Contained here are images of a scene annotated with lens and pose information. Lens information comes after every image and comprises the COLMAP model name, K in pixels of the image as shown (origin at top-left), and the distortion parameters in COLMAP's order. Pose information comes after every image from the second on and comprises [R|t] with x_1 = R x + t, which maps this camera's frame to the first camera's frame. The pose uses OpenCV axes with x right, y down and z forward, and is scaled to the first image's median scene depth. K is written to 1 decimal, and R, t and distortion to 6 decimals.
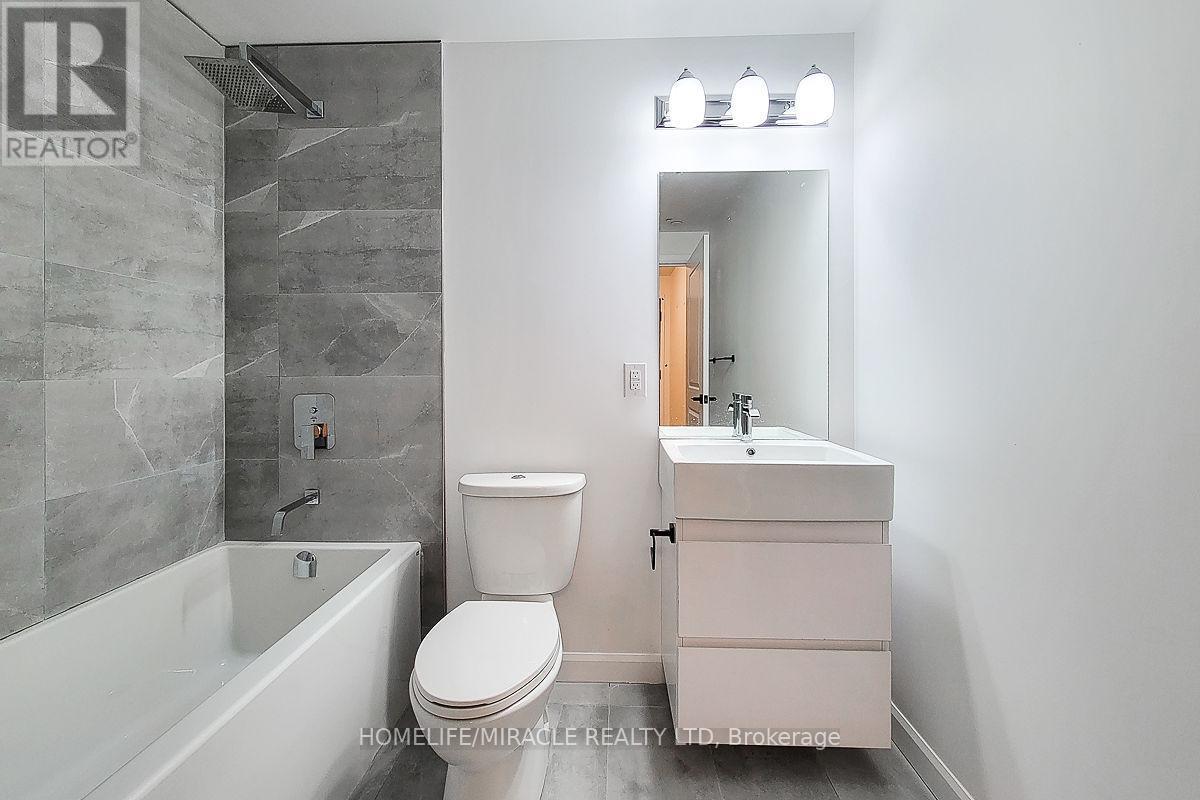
lens RADIAL K [[512.2, 0, 594.3], [0, 512.2, 355.7], [0, 0, 1]] dist [-0.000739, -0.000205]
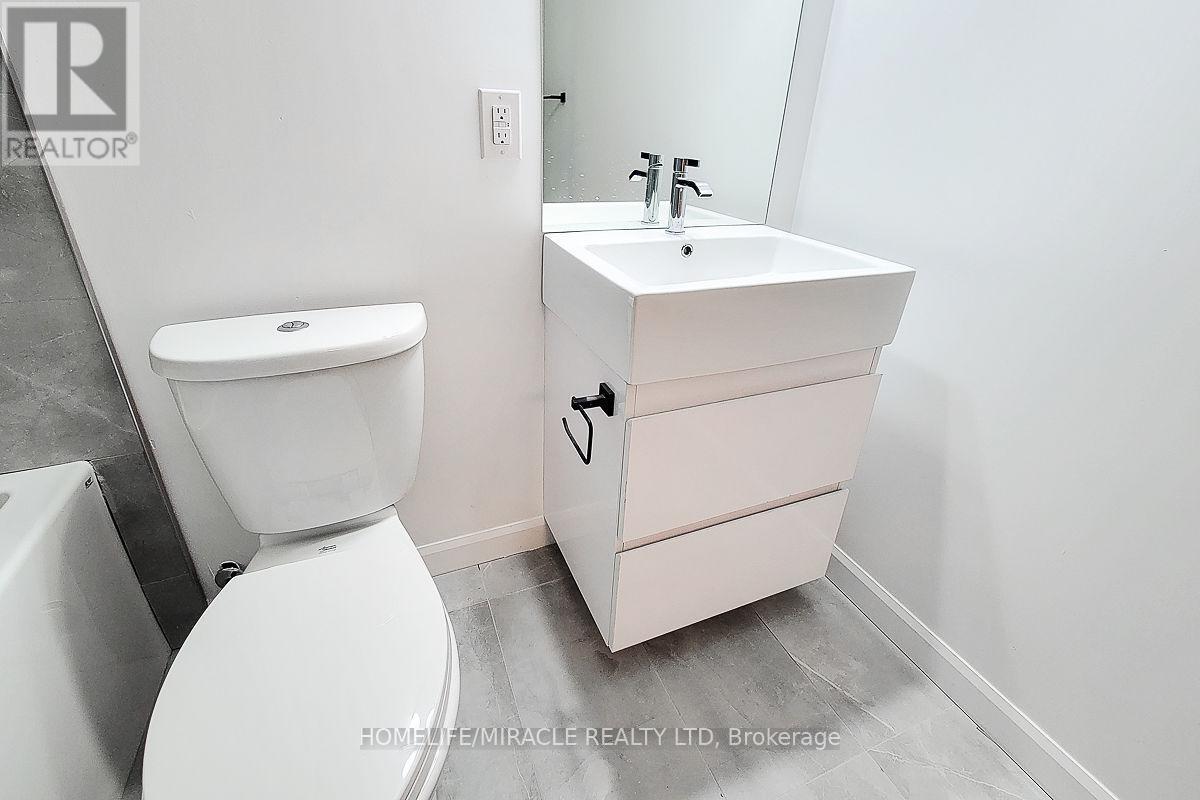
lens RADIAL K [[540.7, 0, 595.4], [0, 540.7, 353.7], [0, 0, 1]] dist [-0.000816, -0.000200]
pose [[0.907332, -0.133137, 0.398776, -0.090164], [-0.050900, 0.906766, 0.418550, 0.023802], [-0.417321, -0.400062, 0.815962, 0.419818]]
